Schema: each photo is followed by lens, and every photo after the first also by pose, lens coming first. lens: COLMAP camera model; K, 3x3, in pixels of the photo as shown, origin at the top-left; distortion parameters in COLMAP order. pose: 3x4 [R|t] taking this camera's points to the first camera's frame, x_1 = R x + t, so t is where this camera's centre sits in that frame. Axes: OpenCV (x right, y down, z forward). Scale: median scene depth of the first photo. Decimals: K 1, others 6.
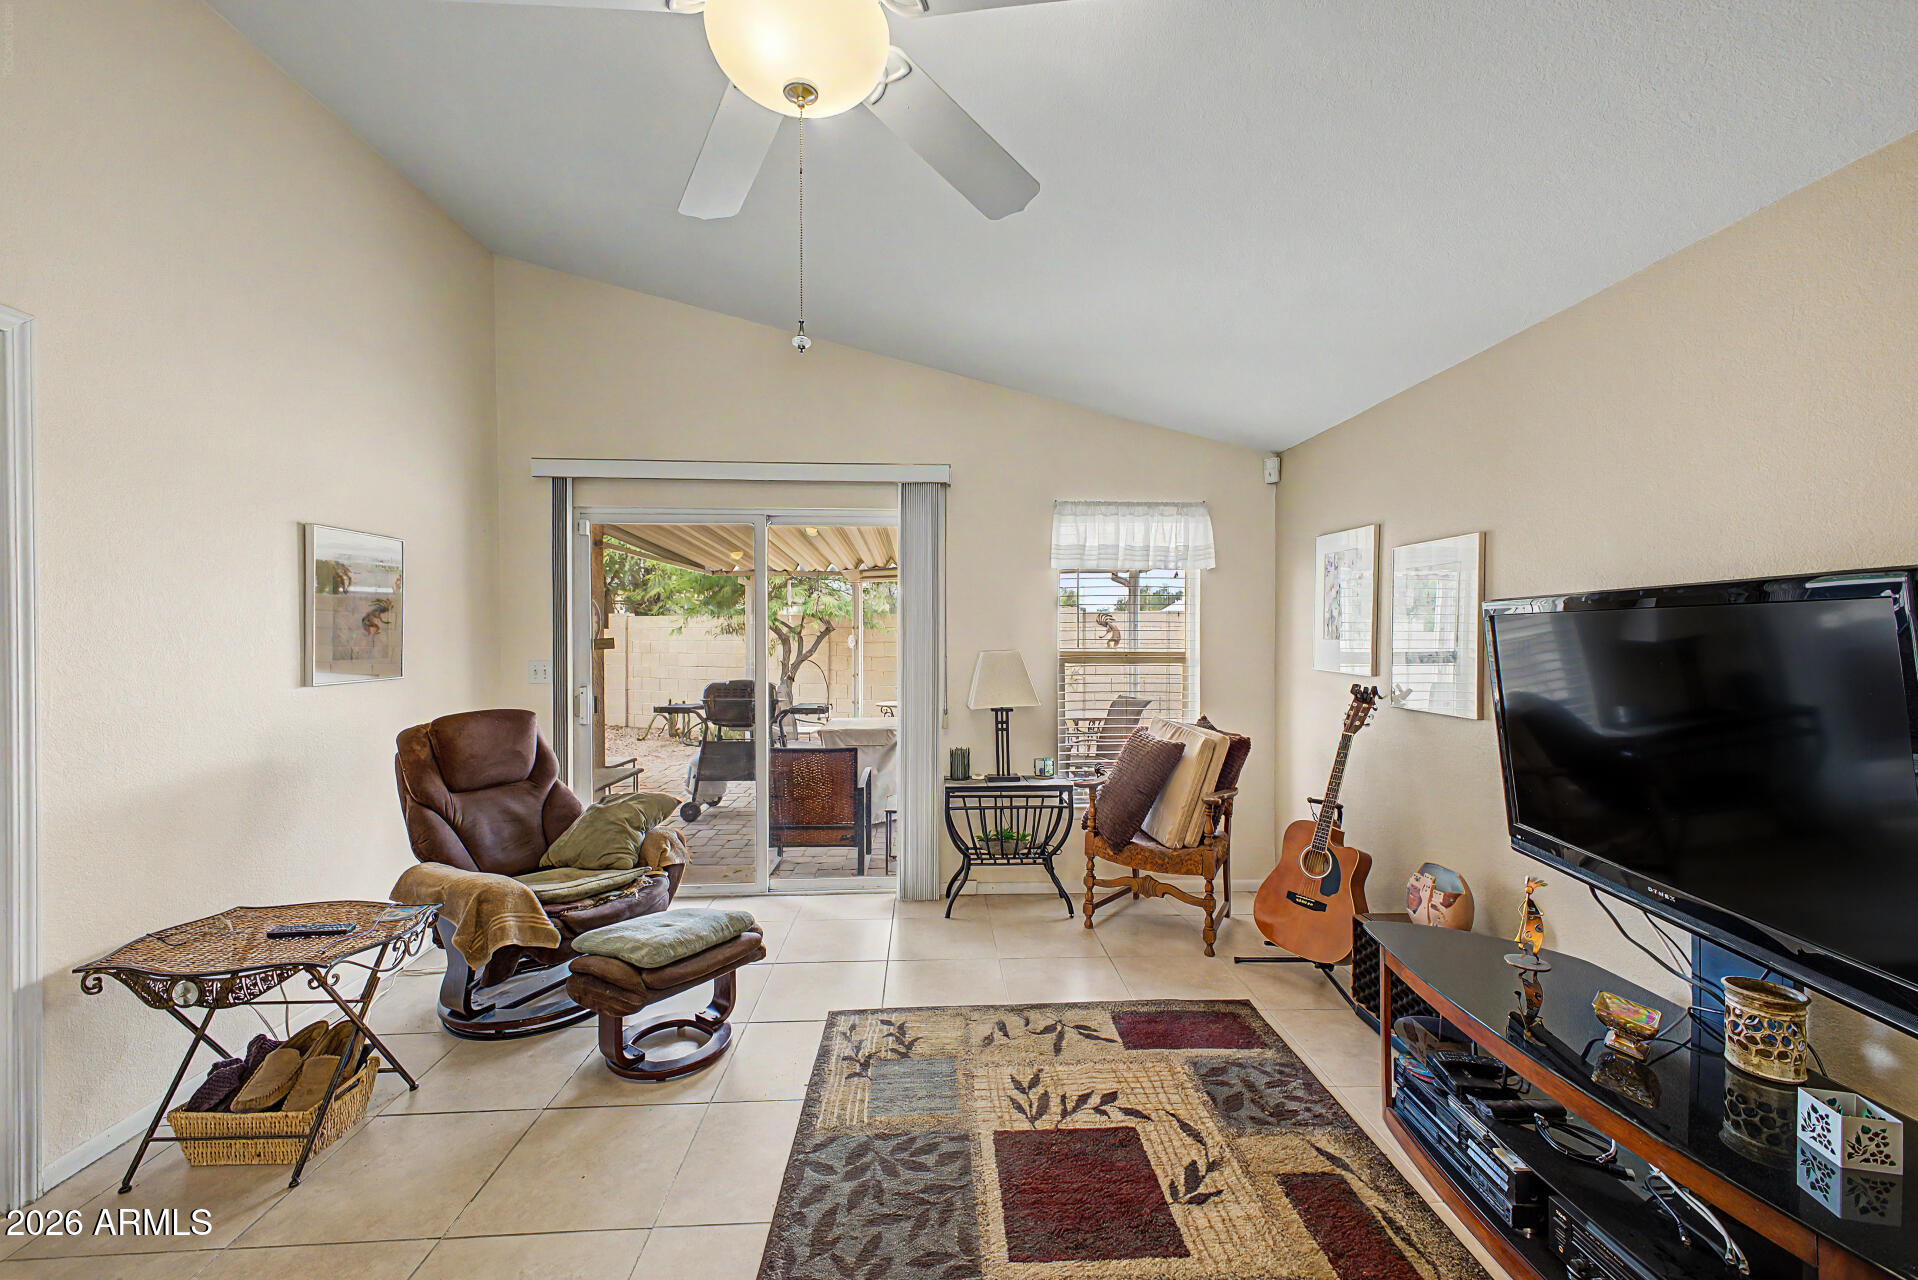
lens RADIAL K [[753.6, 0, 963.1], [0, 753.6, 642.1], [0, 0, 1]] dist [0.020037, -0.010056]
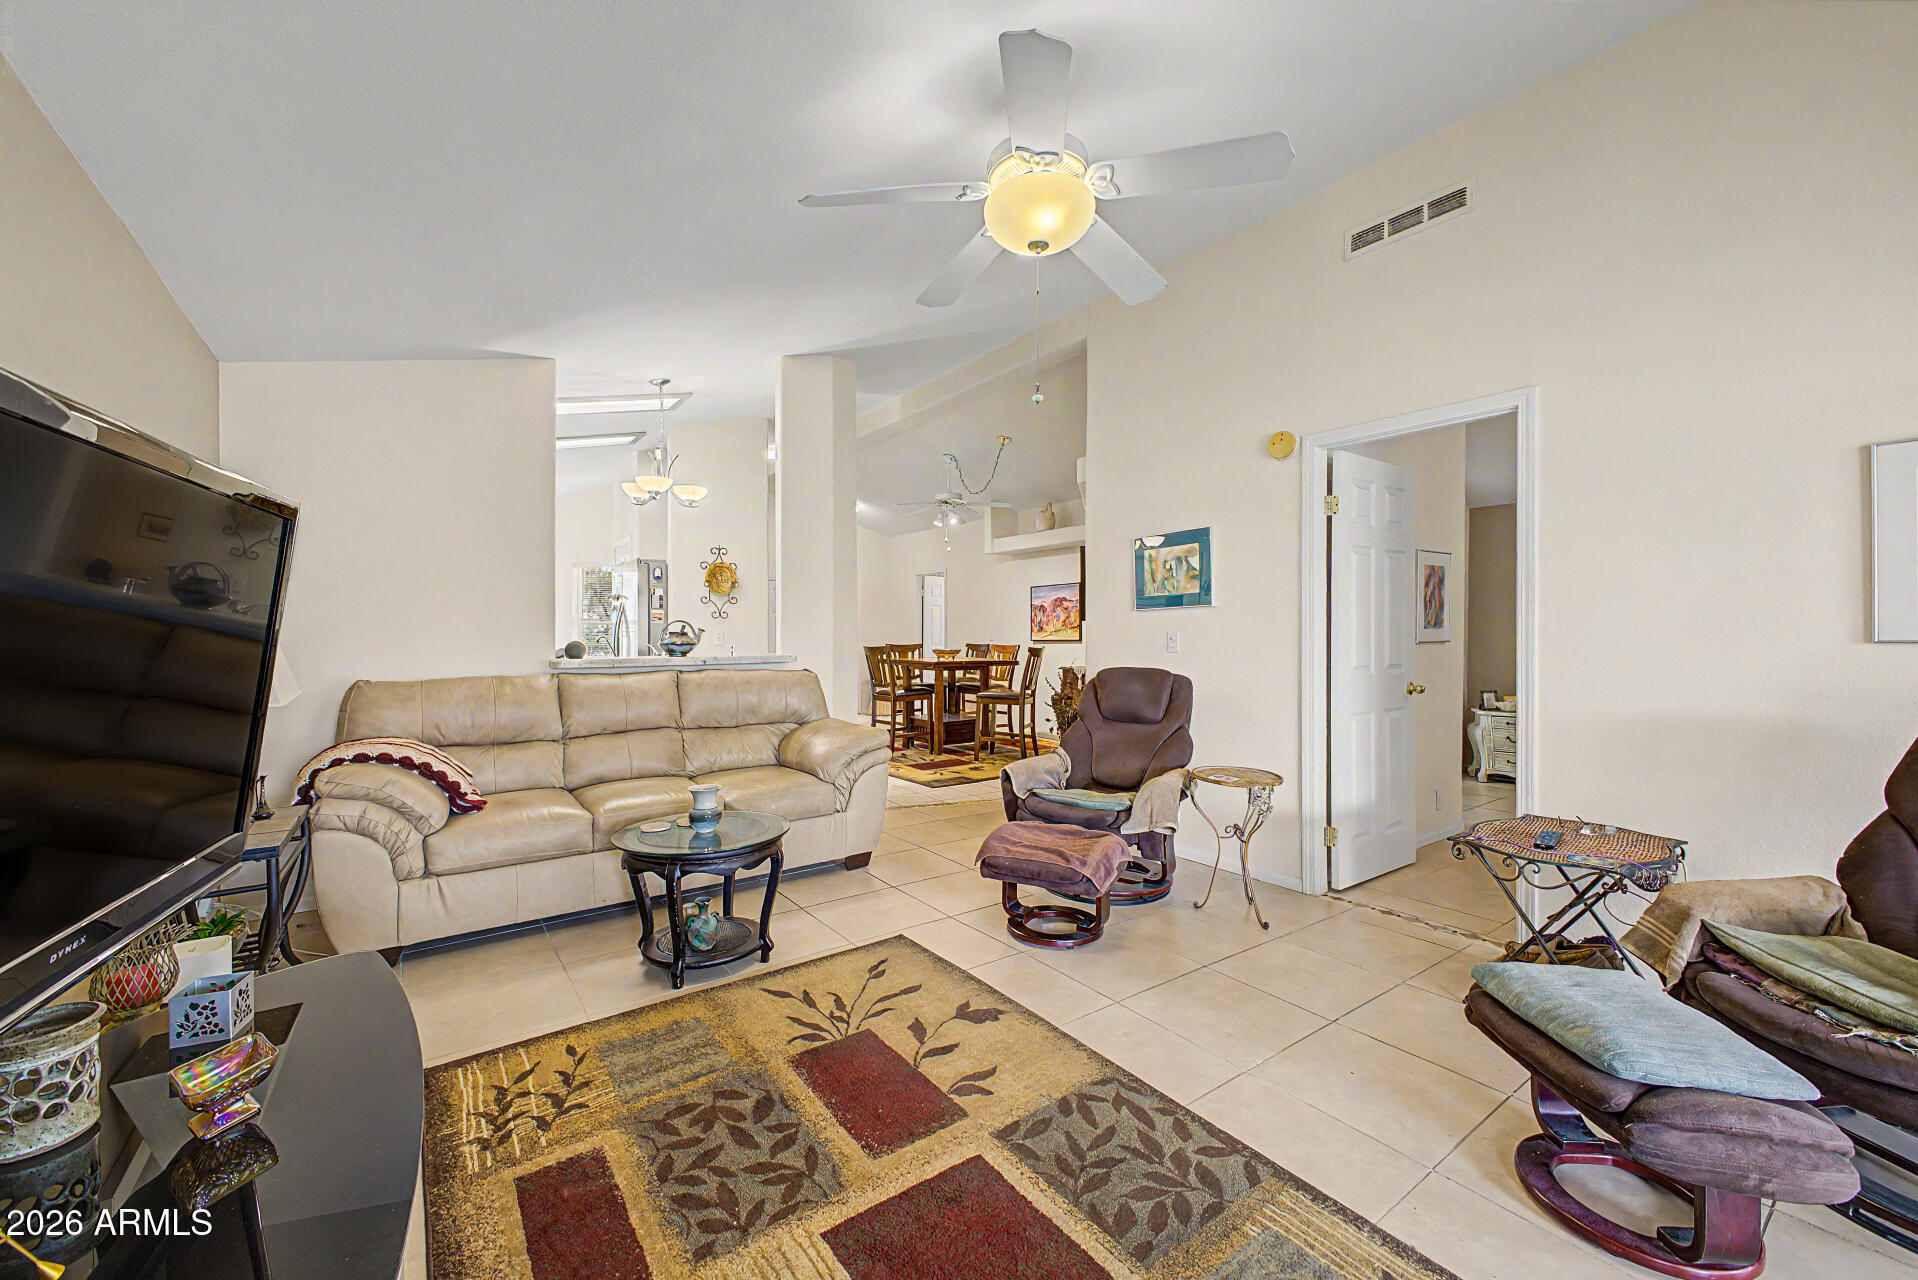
lens RADIAL K [[761.9, 0, 957.0], [0, 761.9, 633.0], [0, 0, 1]] dist [0.023327, -0.007037]
pose [[-0.830625, -0.001380, -0.556830, 0.377630], [-0.010464, 0.999859, 0.013131, 0.041796], [0.556733, 0.016734, -0.830523, 1.027997]]
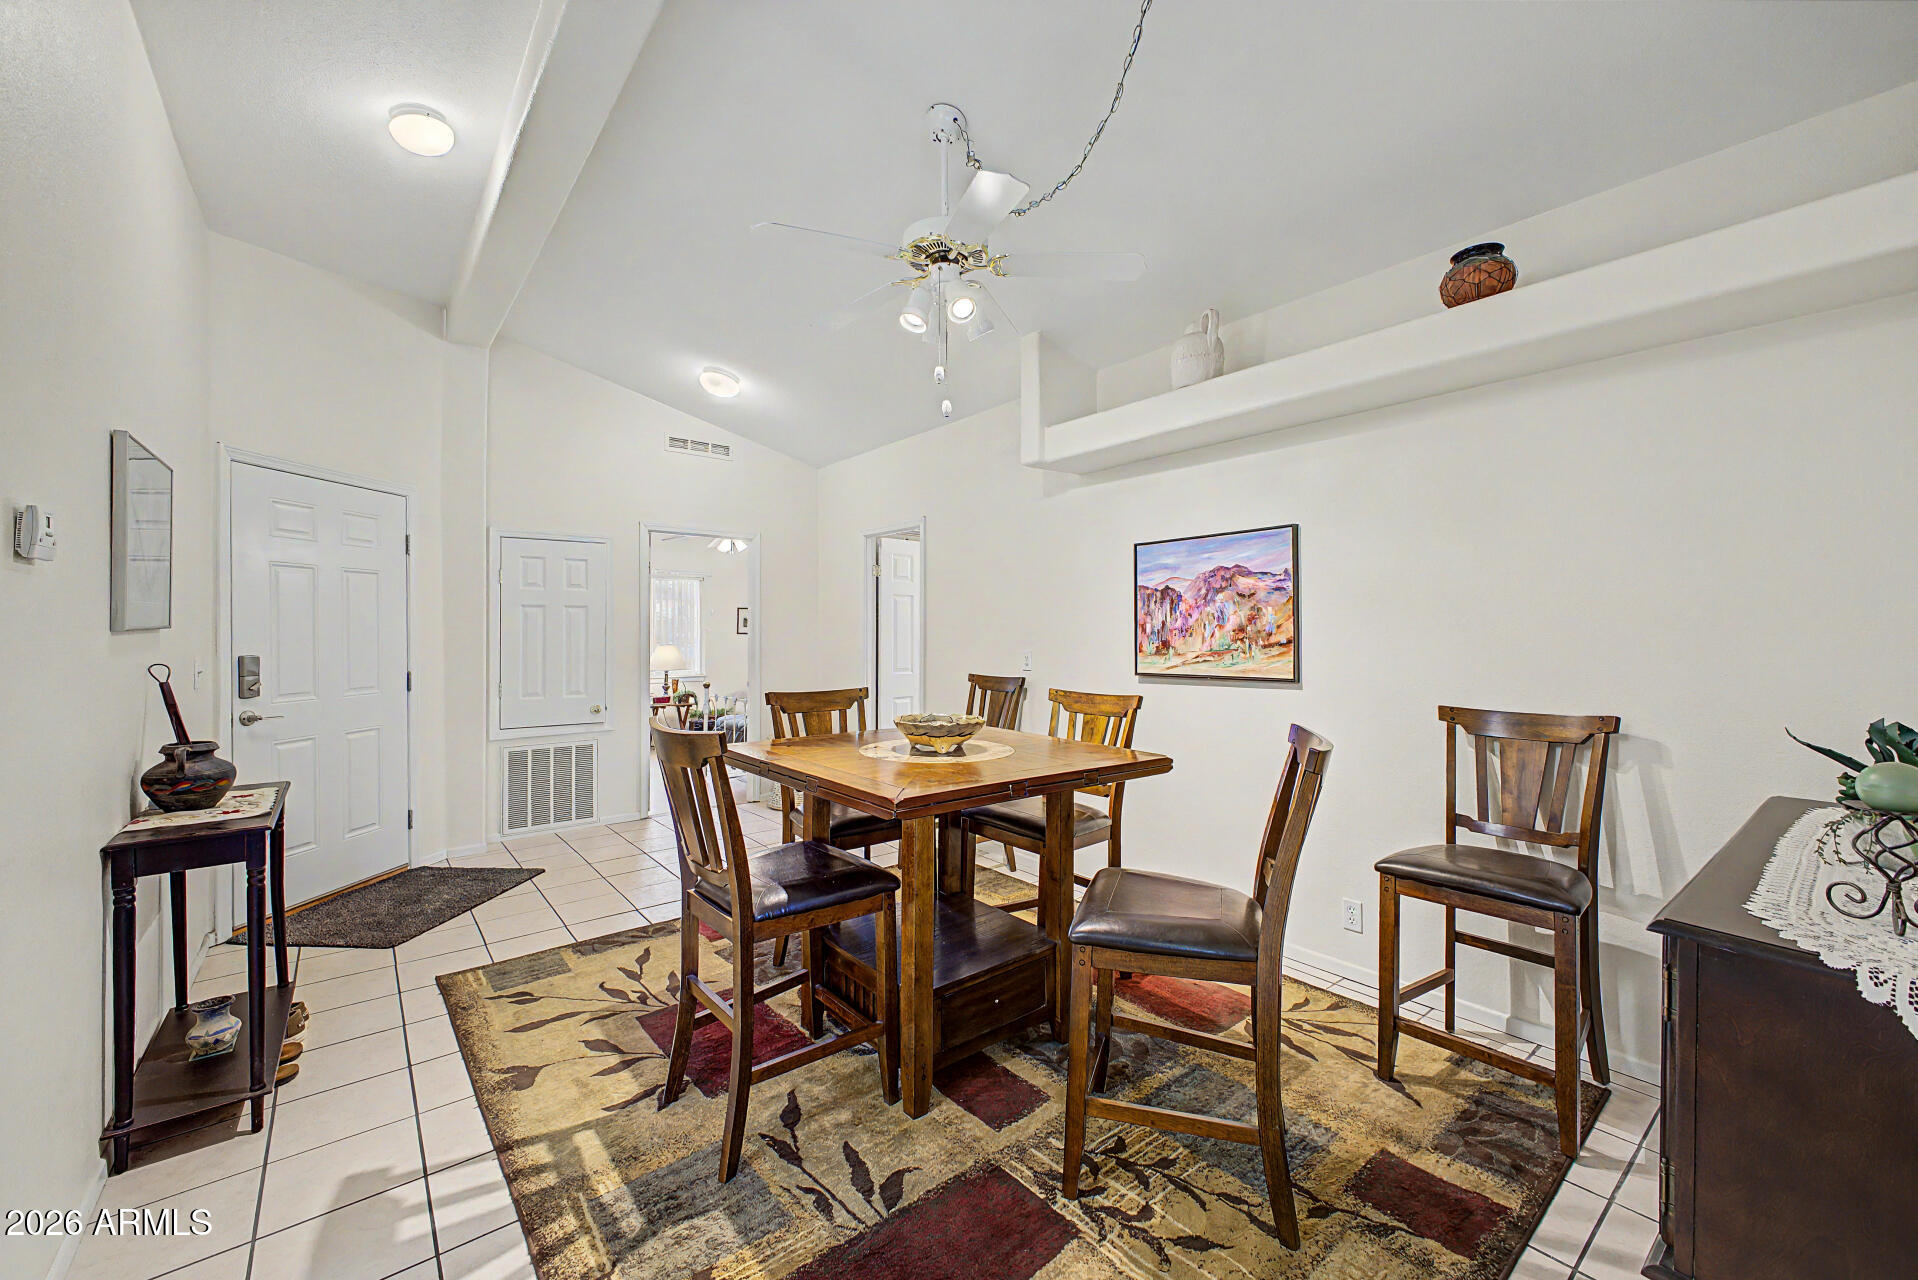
lens RADIAL K [[753.6, 0, 963.1], [0, 753.6, 642.1], [0, 0, 1]] dist [0.020037, -0.010056]
pose [[-0.801240, 0.008290, -0.598286, -0.598513], [-0.008400, 0.999650, 0.025101, 0.026828], [0.598284, 0.025138, -0.800890, -0.521235]]
